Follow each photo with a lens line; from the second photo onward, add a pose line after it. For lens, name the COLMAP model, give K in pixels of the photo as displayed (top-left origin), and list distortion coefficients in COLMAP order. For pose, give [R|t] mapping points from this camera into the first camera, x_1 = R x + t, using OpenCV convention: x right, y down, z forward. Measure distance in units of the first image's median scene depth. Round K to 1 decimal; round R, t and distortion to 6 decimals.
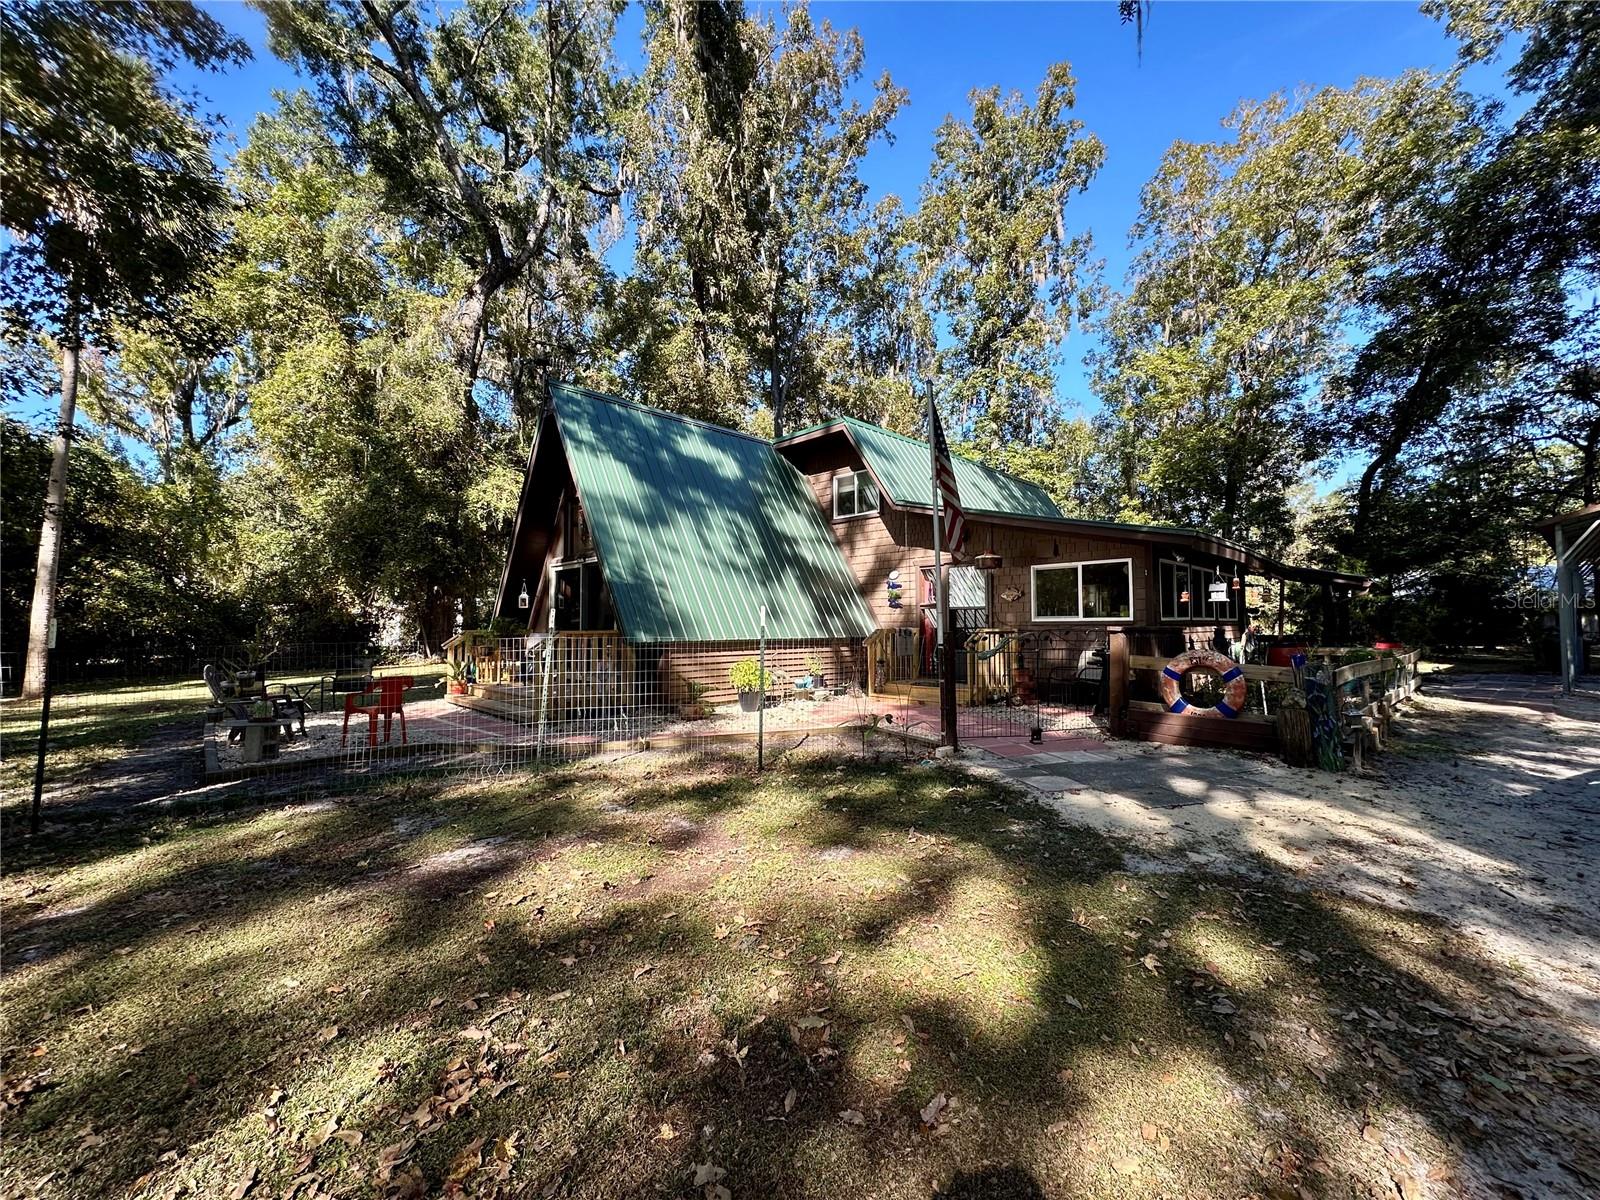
lens RADIAL K [[635.3, 0, 799.5], [0, 635.3, 604.4], [0, 0, 1]] dist [-0.001949, 0.000428]
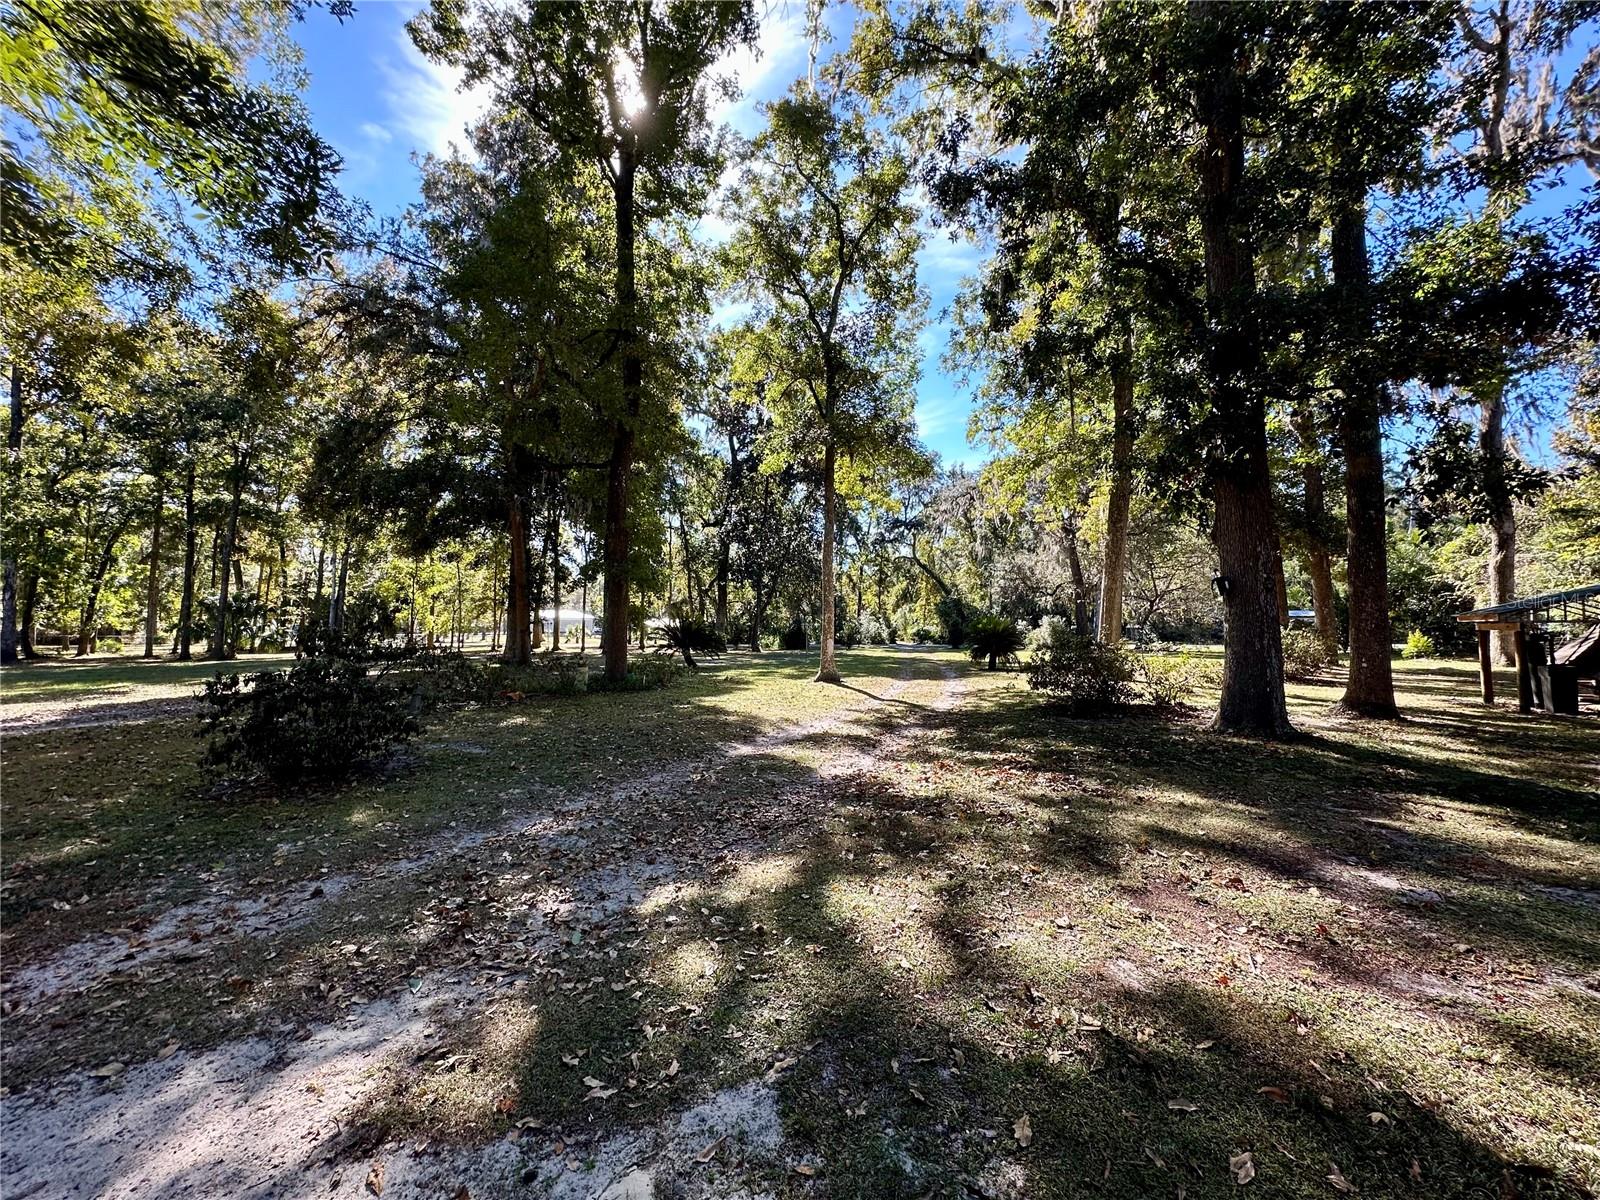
lens RADIAL K [[635.3, 0, 799.8], [0, 635.3, 596.7], [0, 0, 1]] dist [-0.001949, 0.000428]
pose [[-0.874523, -0.008097, -0.484917, 0.906511], [0.030777, 0.996919, -0.072151, 0.001643], [0.484007, -0.078022, -0.871579, 1.805804]]
